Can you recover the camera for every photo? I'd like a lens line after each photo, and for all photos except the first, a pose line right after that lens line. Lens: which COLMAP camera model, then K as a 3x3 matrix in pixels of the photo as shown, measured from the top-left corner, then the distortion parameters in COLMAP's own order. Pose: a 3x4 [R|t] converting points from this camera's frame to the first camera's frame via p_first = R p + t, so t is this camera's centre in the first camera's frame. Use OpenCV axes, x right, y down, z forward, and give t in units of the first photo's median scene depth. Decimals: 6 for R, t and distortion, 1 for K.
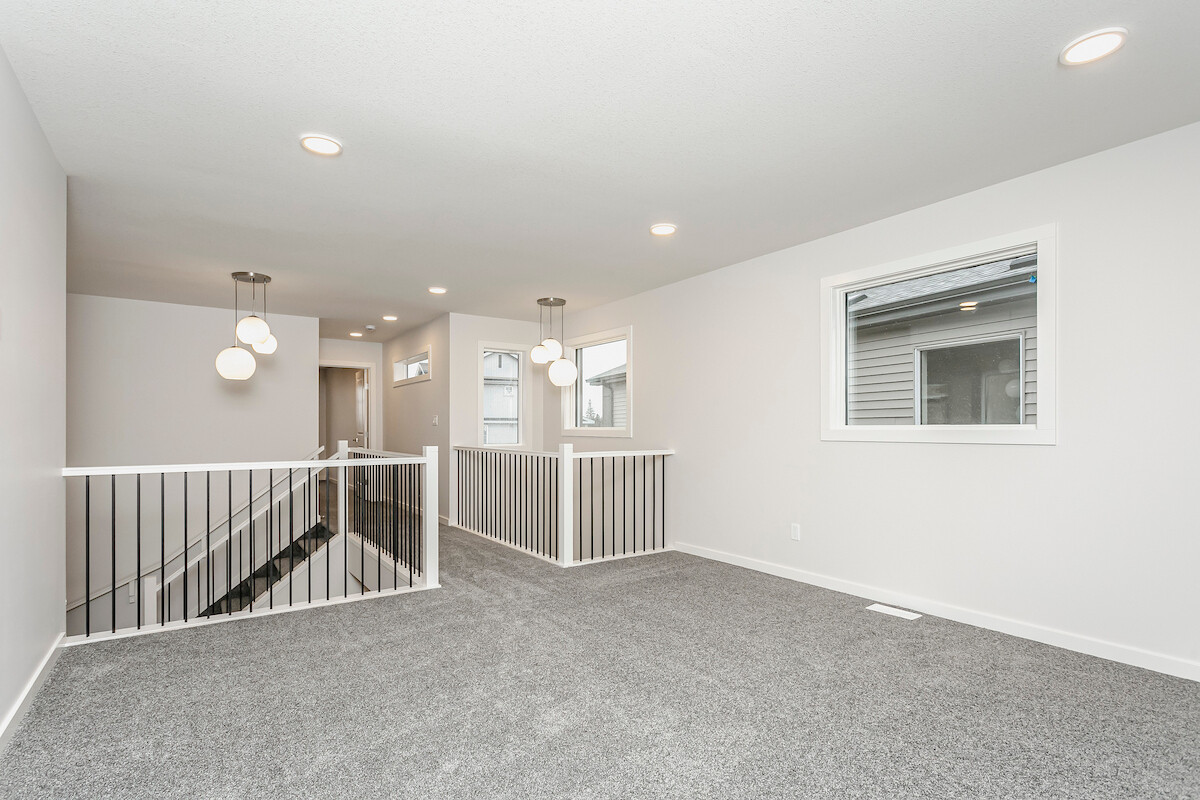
lens RADIAL K [[580.7, 0, 600.4], [0, 580.7, 435.1], [0, 0, 1]] dist [0.000202, 0.000024]
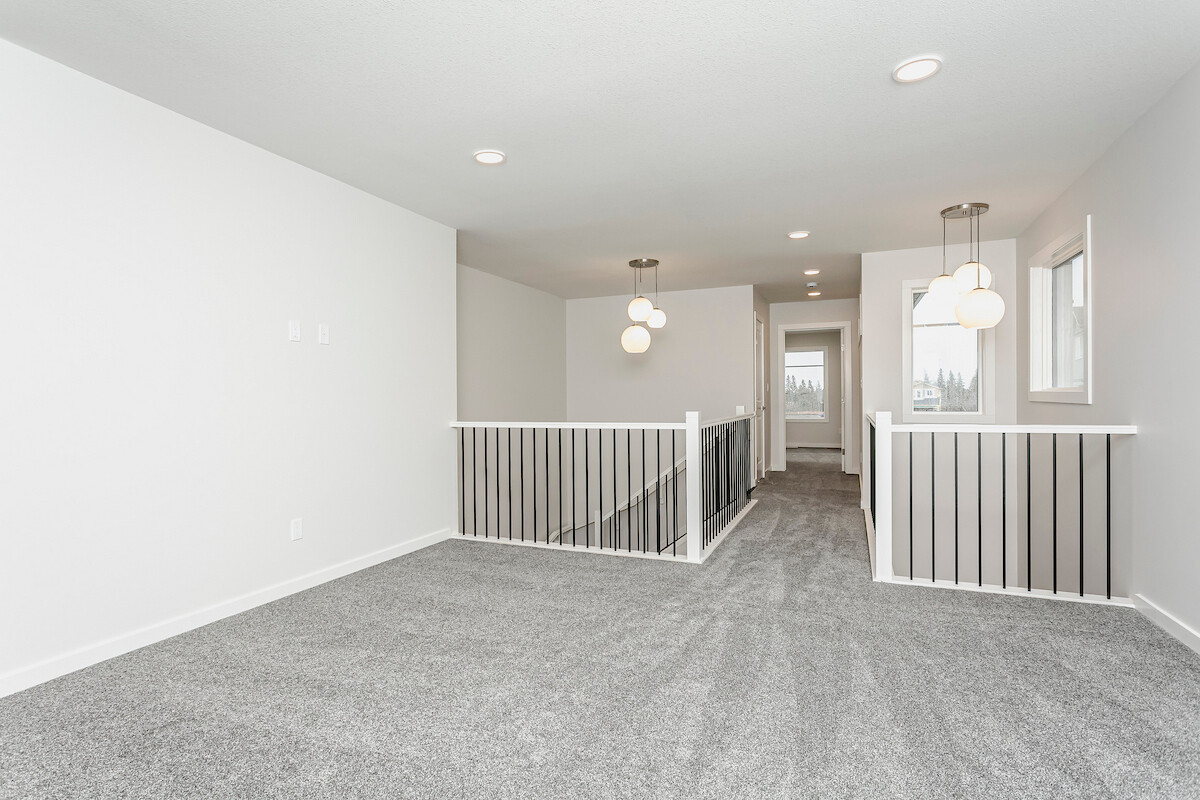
lens RADIAL K [[614.5, 0, 600.0], [0, 614.5, 400.0], [0, 0, 1]] dist [0.017524, 0.000027]
pose [[0.535773, 0.000729, -0.844362, 0.402404], [0.001342, 0.999998, 0.001715, -0.002649], [0.844361, -0.002052, 0.535770, 0.282768]]
